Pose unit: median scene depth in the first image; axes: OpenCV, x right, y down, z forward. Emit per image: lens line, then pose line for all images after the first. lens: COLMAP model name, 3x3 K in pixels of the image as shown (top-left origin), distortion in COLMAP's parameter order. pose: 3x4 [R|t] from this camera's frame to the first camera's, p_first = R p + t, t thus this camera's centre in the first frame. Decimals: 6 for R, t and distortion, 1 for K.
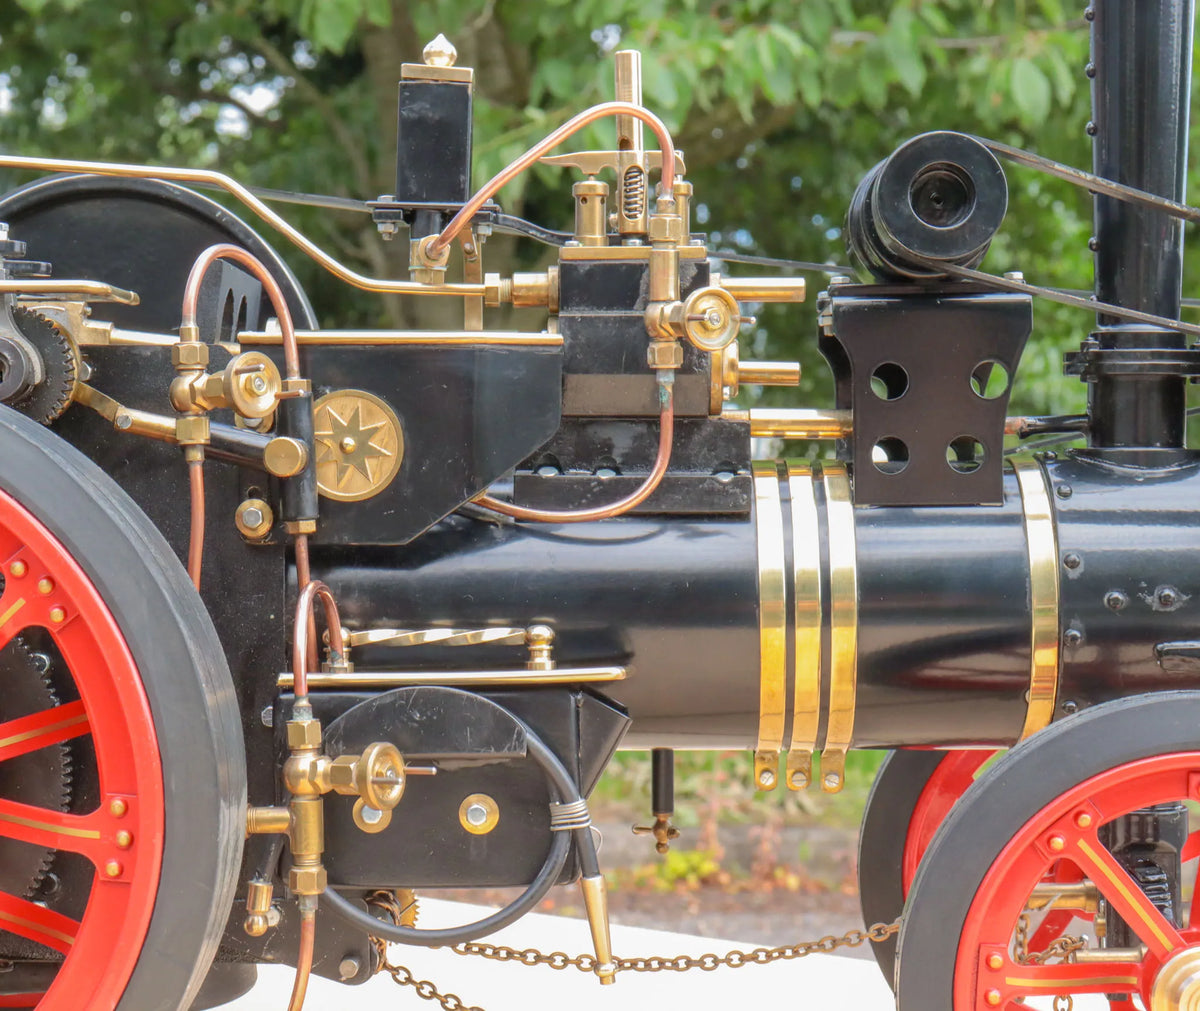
lens RADIAL K [[2528.7, 0, 600.0], [0, 2528.7, 505.5], [0, 0, 1]] dist [-0.200375, -0.146395]
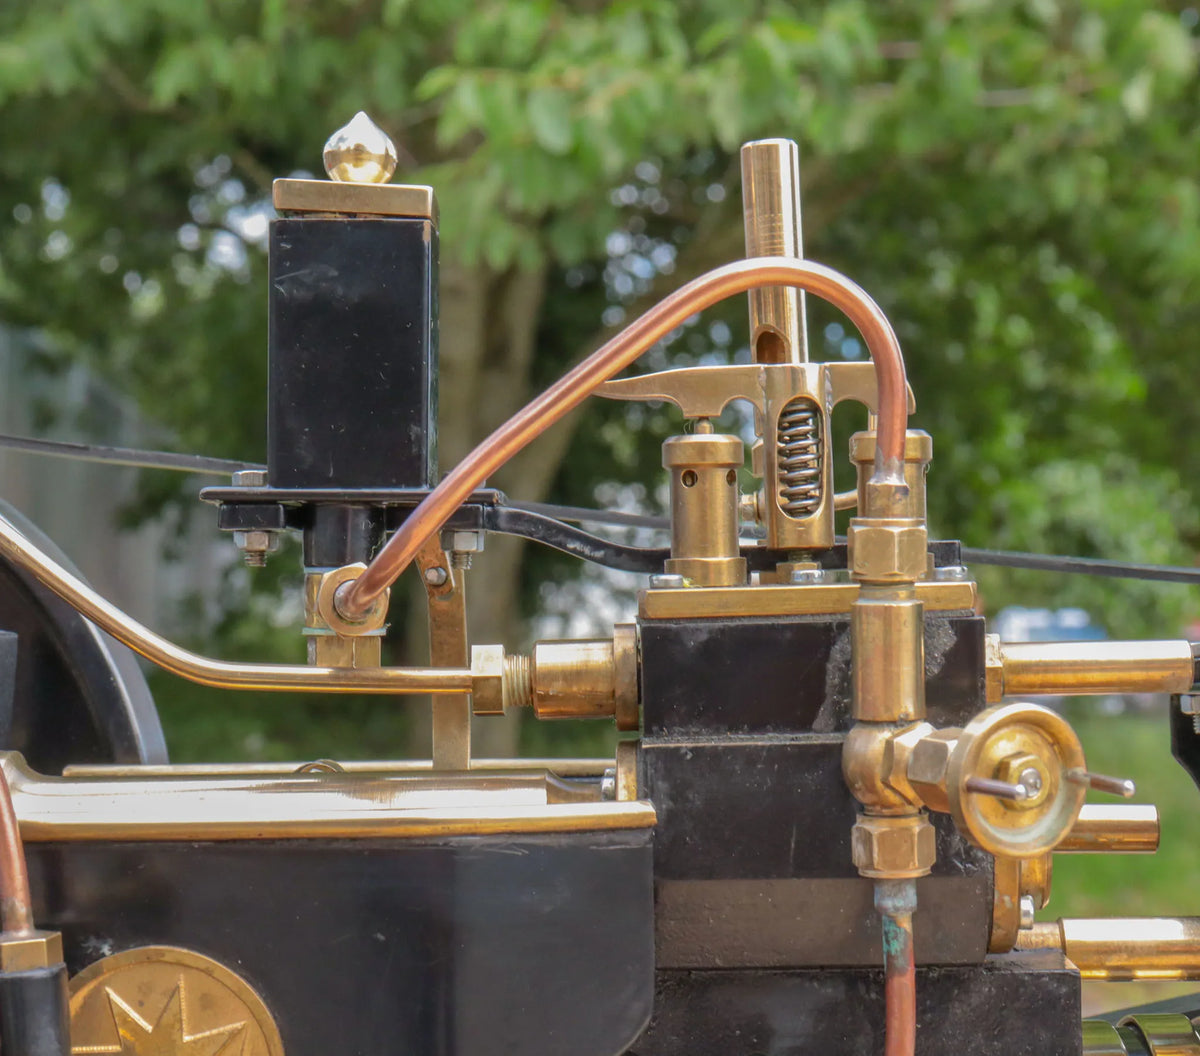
lens RADIAL K [[2515.6, 0, 600.0], [0, 2515.6, 528.0], [0, 0, 1]] dist [-0.005254, 0.042625]
pose [[0.999654, -0.025773, -0.005265, -0.020341], [0.025555, 0.998954, -0.037913, -0.097677], [0.006237, 0.037765, 0.999267, 0.568365]]
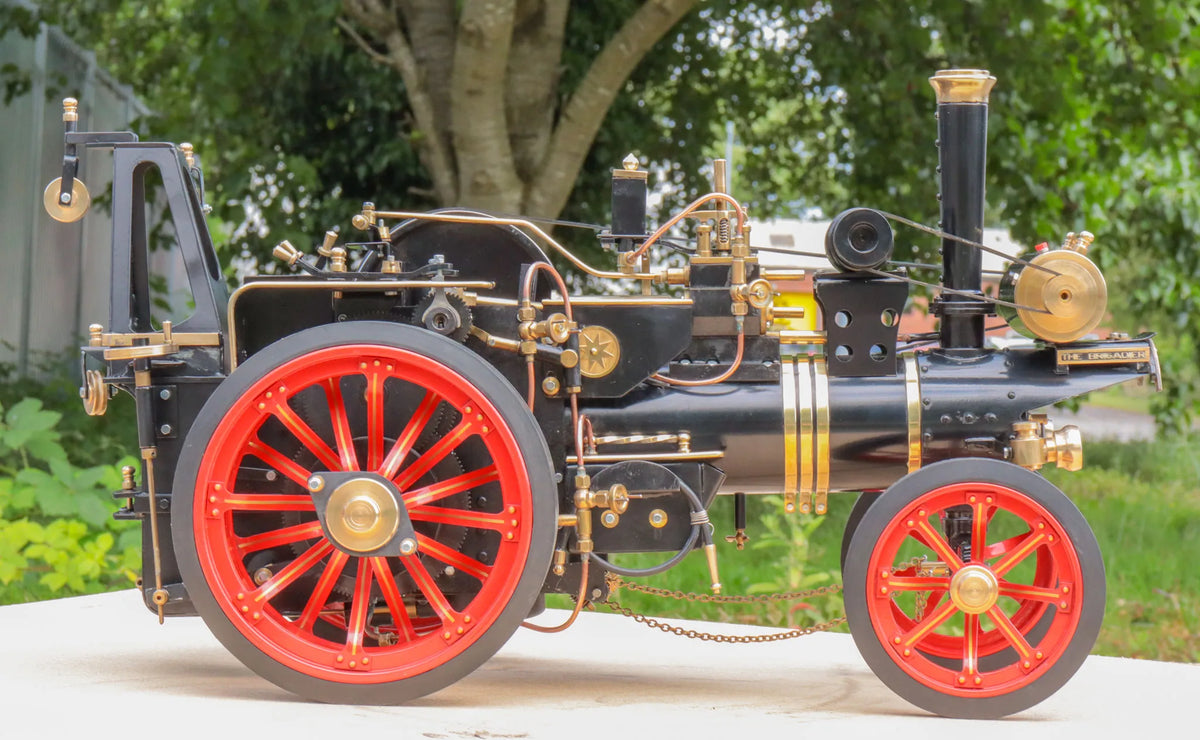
lens RADIAL K [[3085.4, 0, 600.0], [0, 3085.4, 370.0], [0, 0, 1]] dist [-0.667634, 0.049007]
pose [[0.999822, -0.010198, -0.015865, -0.052175], [0.010385, 0.999877, 0.011771, -0.038870], [0.015743, -0.011934, 0.999805, -1.631761]]
